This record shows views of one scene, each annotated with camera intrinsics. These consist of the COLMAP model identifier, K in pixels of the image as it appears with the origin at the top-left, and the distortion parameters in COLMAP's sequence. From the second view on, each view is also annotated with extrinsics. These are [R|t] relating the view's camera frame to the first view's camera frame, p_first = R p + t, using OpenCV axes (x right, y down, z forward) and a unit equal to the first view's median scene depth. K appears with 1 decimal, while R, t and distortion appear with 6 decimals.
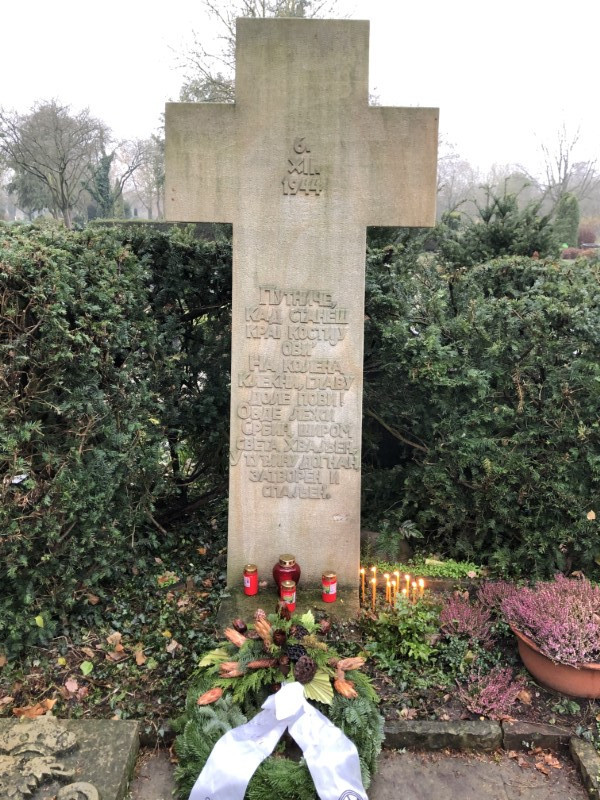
lens RADIAL K [[701.4, 0, 303.9], [0, 701.4, 397.3], [0, 0, 1]] dist [0.094523, -0.283298]
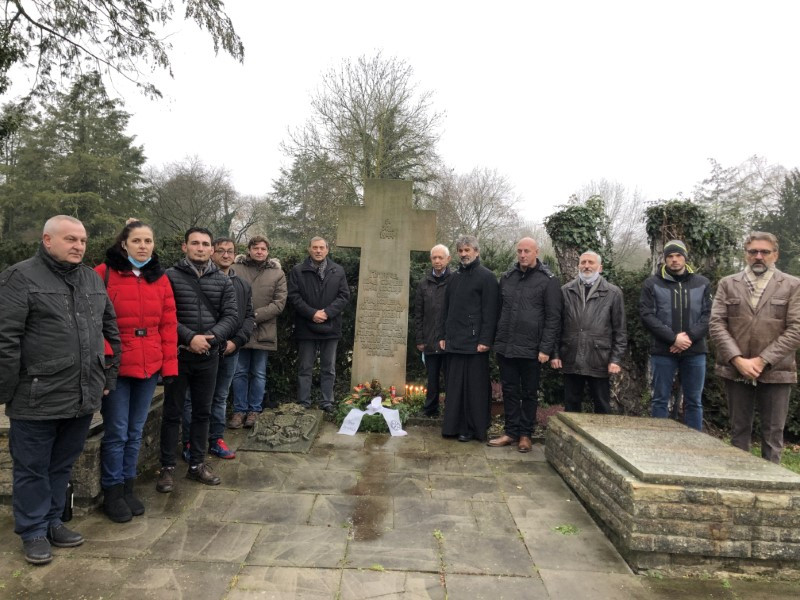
lens RADIAL K [[656.1, 0, 400.0], [0, 656.1, 300.0], [0, 0, 1]] dist [0.040587, -0.040548]
pose [[0.999131, 0.036551, 0.020048, 0.004982], [-0.031654, 0.978094, -0.205741, 0.450137], [-0.027129, 0.204928, 0.978401, -1.383466]]
